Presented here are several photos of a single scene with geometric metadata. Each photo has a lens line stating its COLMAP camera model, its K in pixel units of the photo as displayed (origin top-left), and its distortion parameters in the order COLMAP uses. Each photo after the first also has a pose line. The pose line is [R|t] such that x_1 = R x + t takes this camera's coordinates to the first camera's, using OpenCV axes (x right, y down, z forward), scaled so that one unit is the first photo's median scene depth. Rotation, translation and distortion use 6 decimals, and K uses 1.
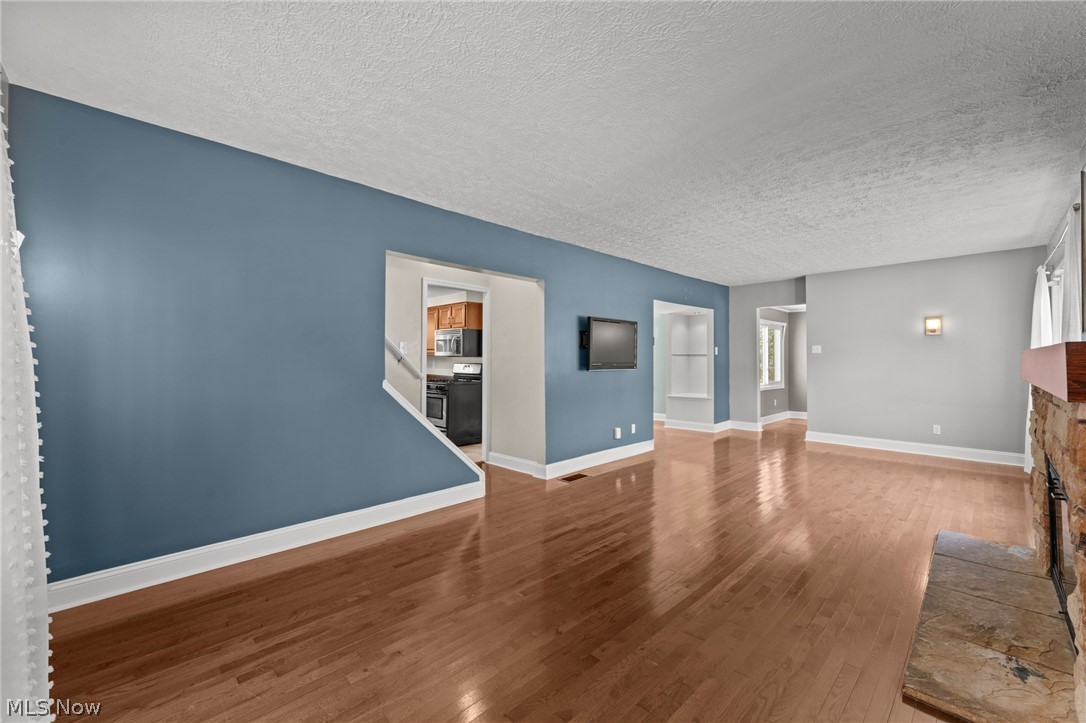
lens RADIAL K [[415.6, 0, 546.2], [0, 415.6, 357.8], [0, 0, 1]] dist [0.001223, 0.000150]
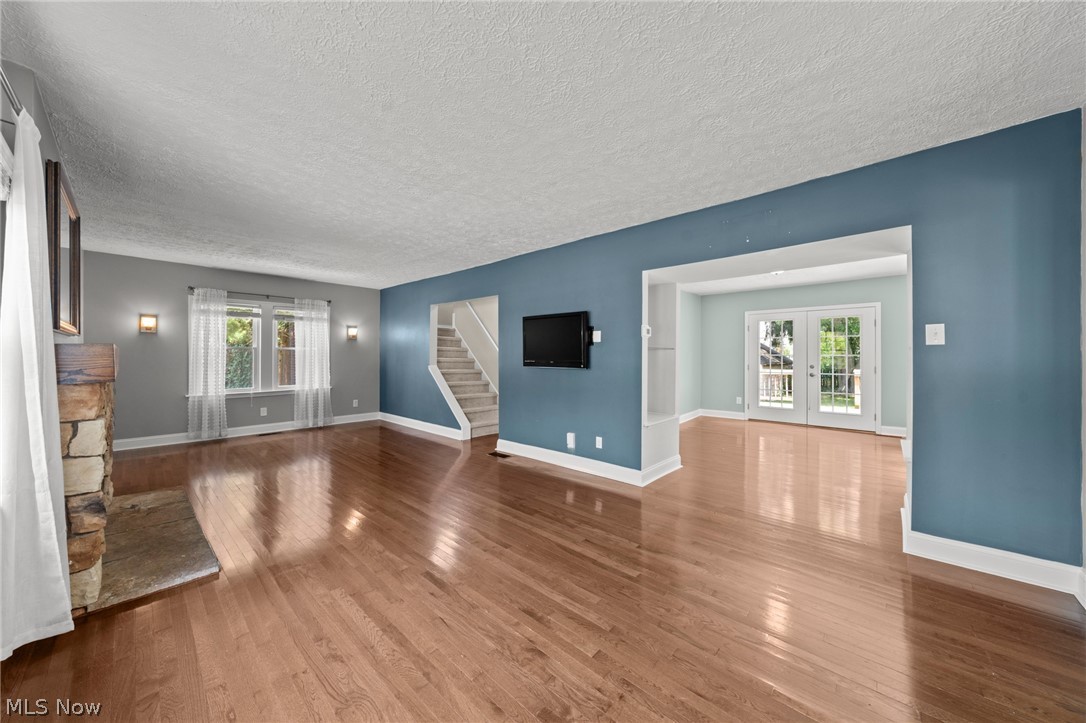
lens RADIAL K [[379.8, 0, 543.0], [0, 379.8, 361.5], [0, 0, 1]] dist [0.000408, -0.000043]
pose [[0.069288, 0.008754, -0.997558, 1.011163], [0.002252, 0.999958, 0.008931, 0.009717], [0.997594, -0.002865, 0.069265, 0.928759]]
